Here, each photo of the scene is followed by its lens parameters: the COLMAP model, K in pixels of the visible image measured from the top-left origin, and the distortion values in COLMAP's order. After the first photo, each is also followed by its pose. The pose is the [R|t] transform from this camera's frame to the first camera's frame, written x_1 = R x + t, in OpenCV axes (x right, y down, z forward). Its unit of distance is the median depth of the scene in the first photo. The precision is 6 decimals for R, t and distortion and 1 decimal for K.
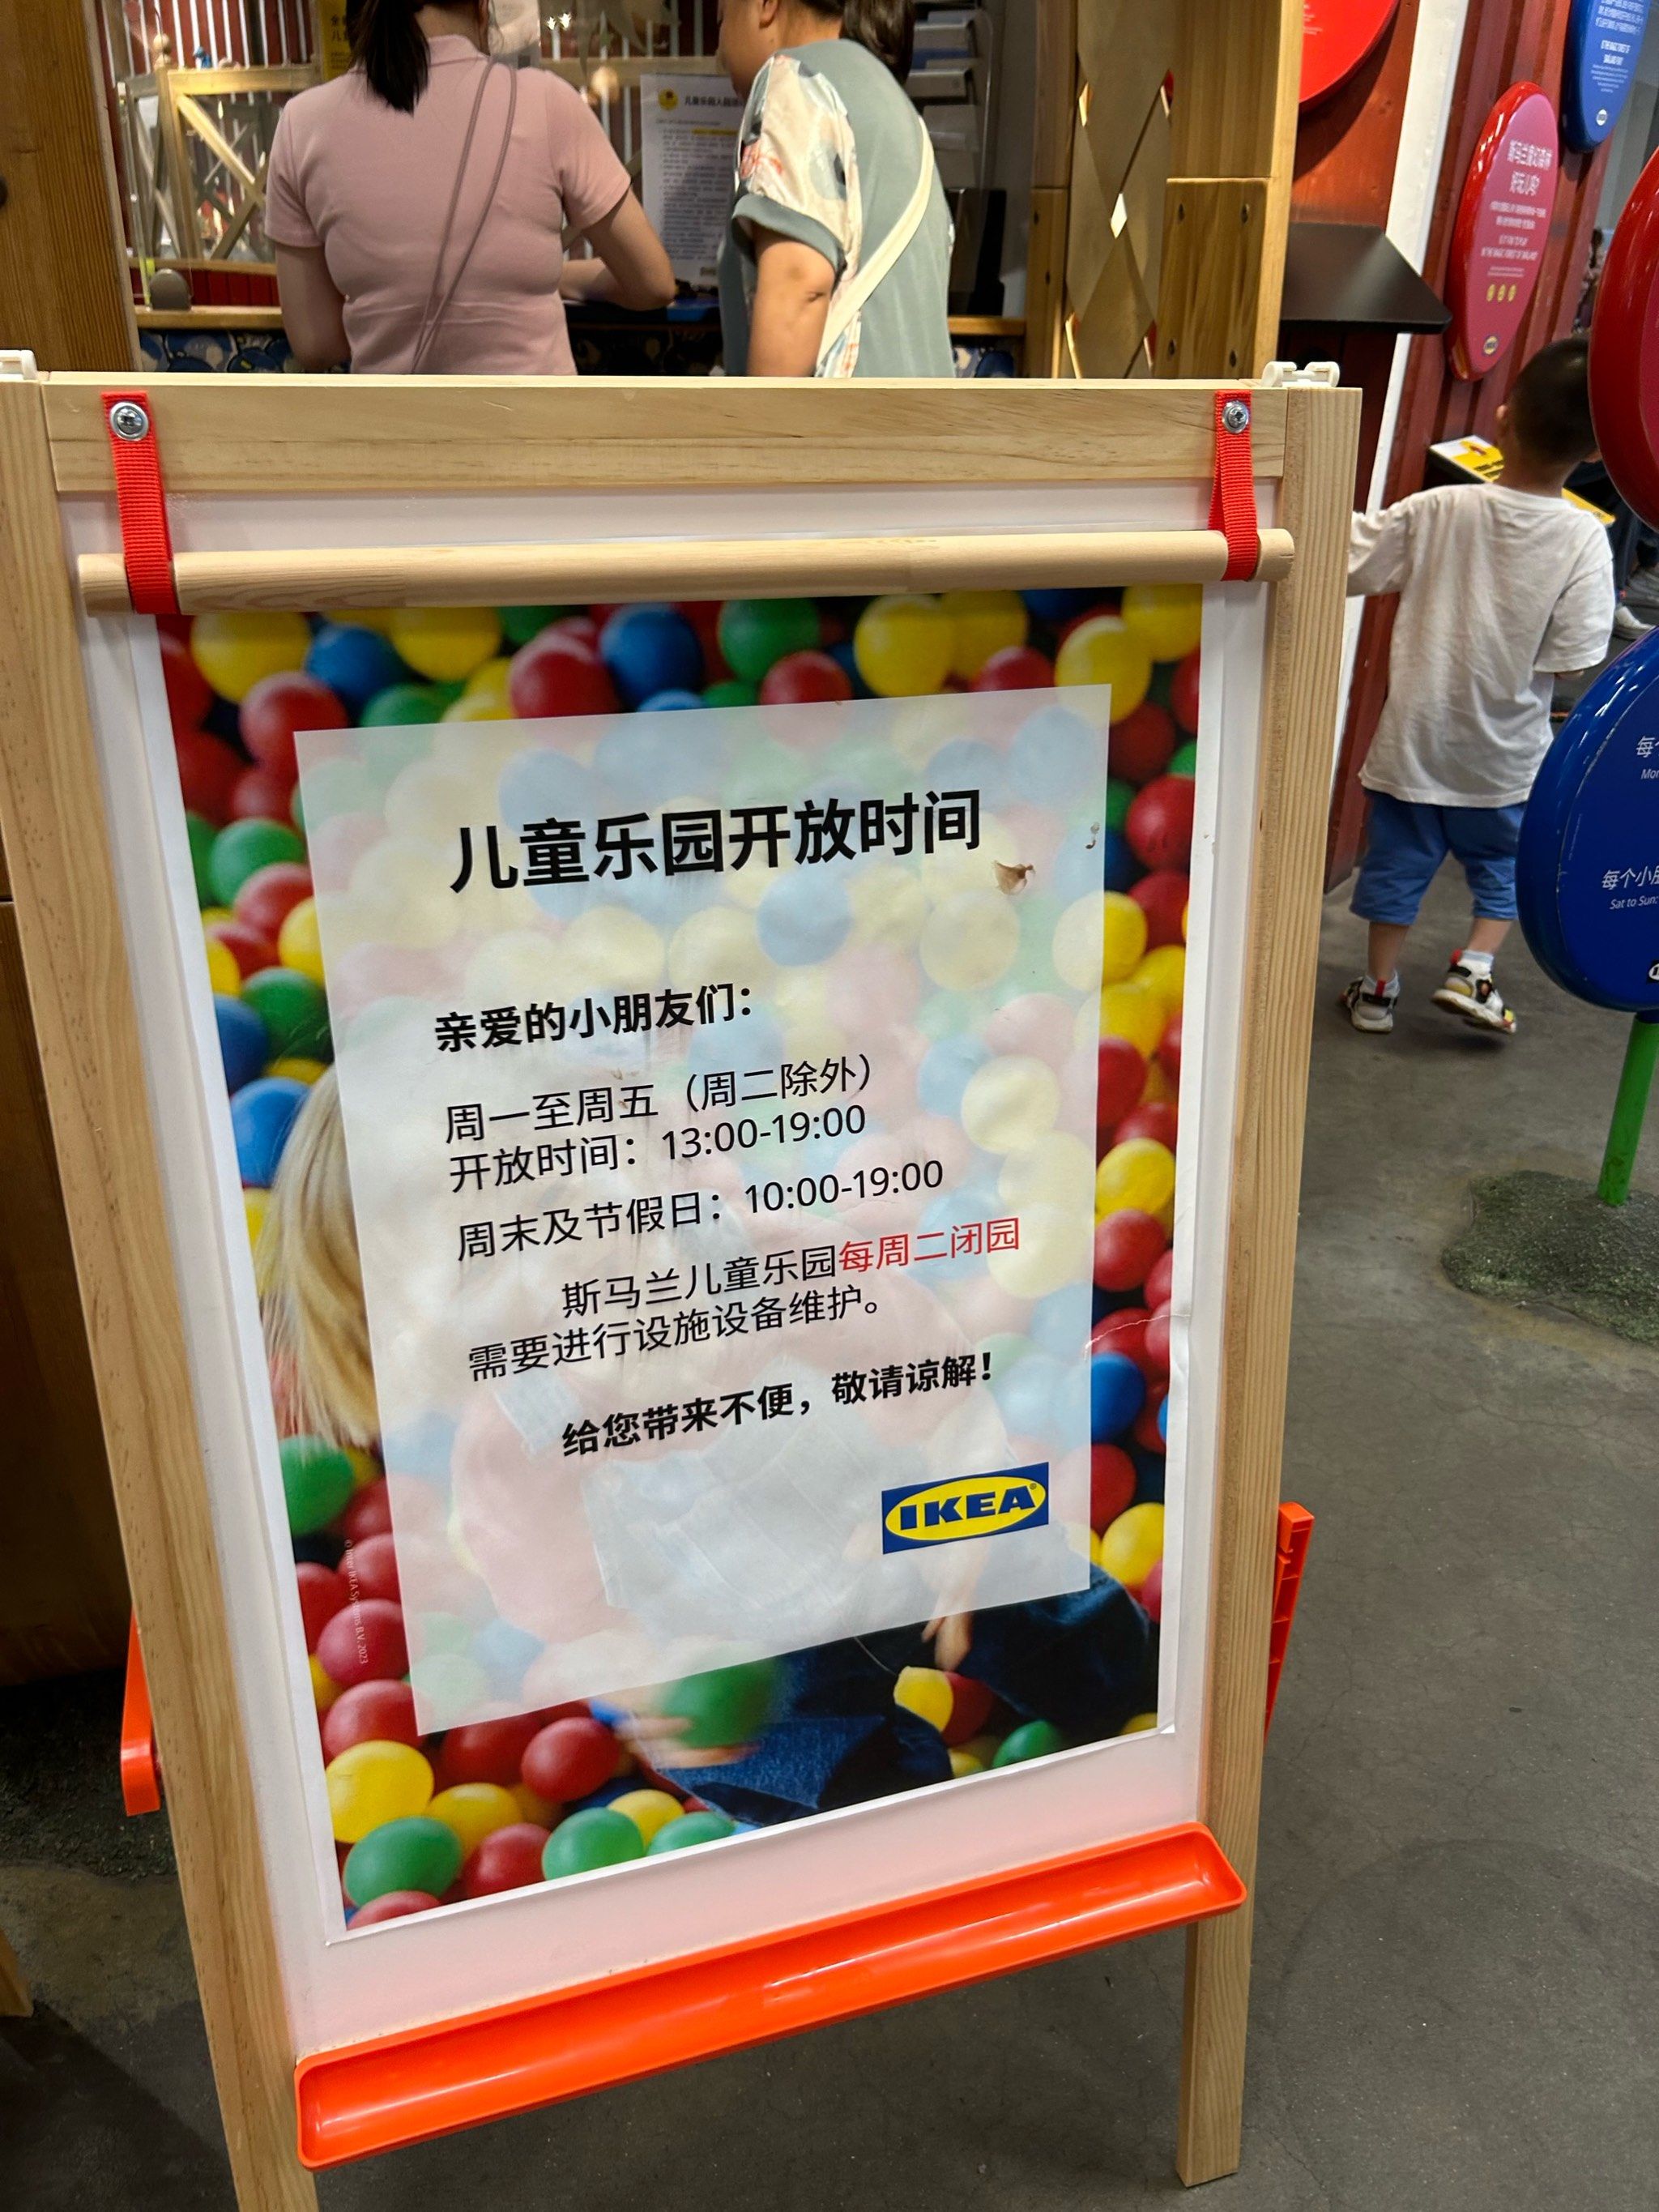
lens RADIAL K [[1670.7, 0, 828.6], [0, 1670.7, 1102.8], [0, 0, 1]] dist [0.050725, -0.008060]
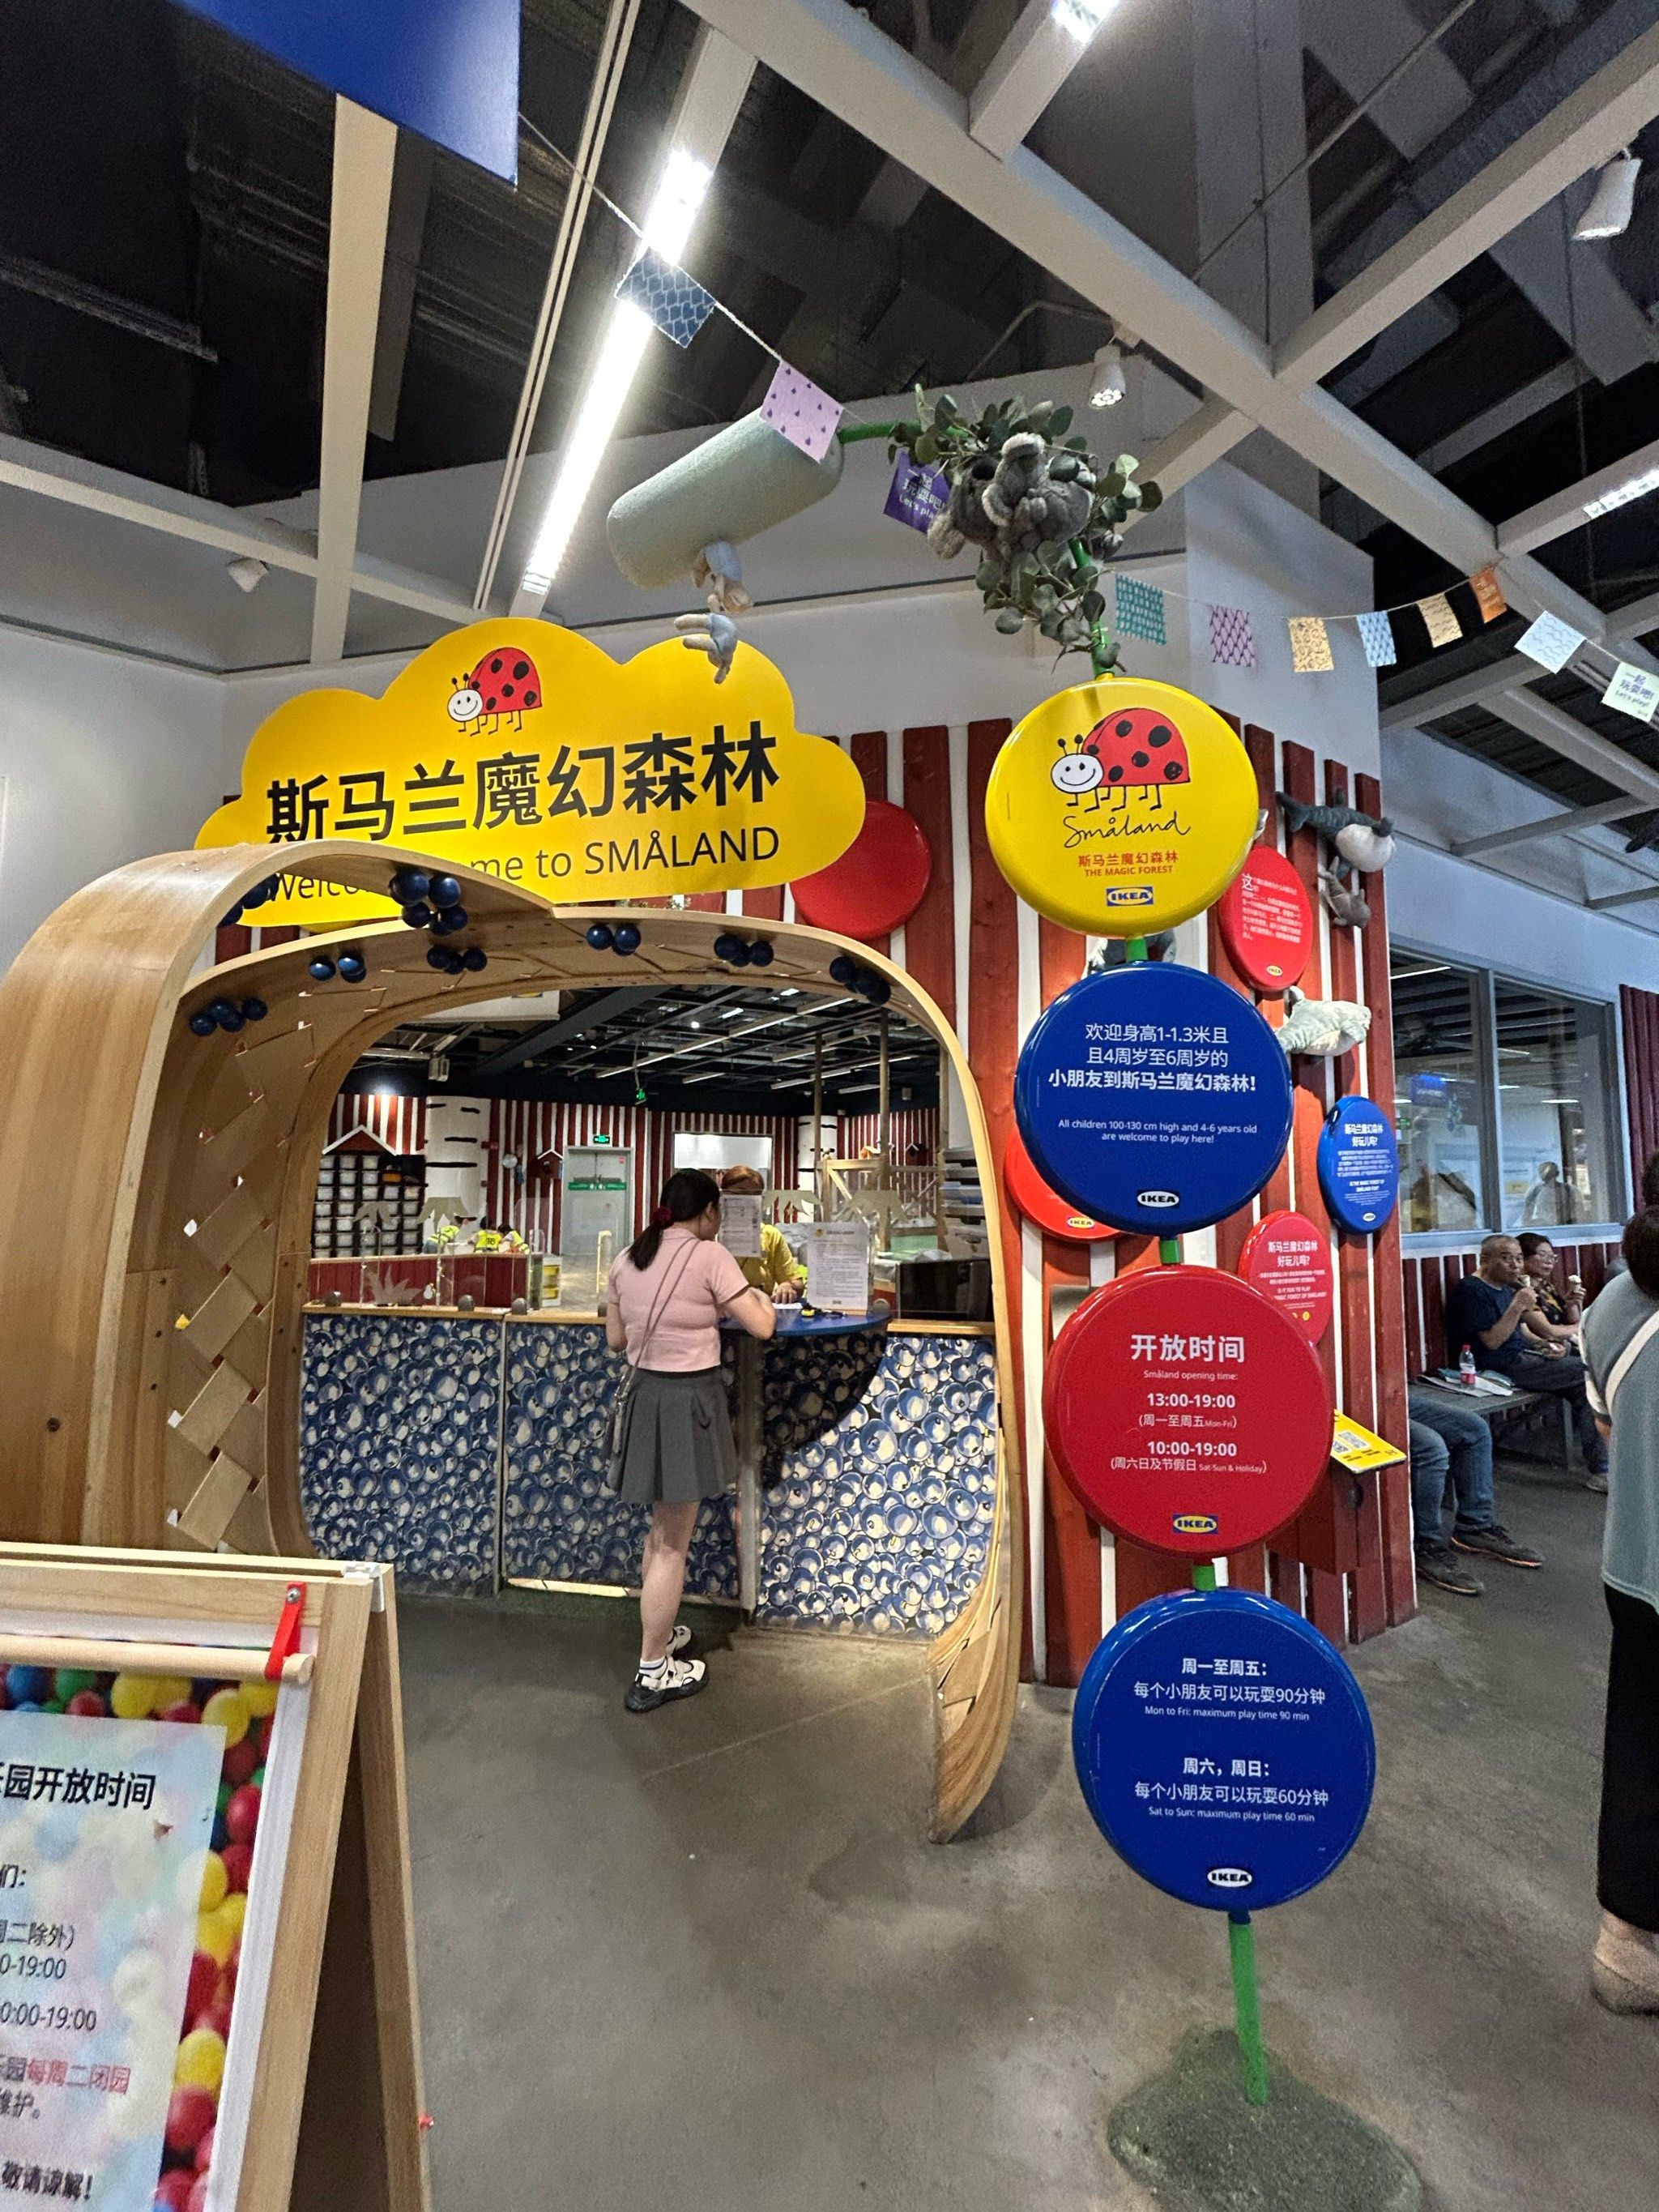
lens RADIAL K [[892.0, 0, 828.5], [0, 892.0, 1109.5], [0, 0, 1]] dist [0.004737, 0.000323]
pose [[0.926724, -0.035440, -0.374067, 1.210406], [-0.173445, 0.842782, -0.509545, -0.432052], [0.333315, 0.537088, 0.774879, 0.010962]]
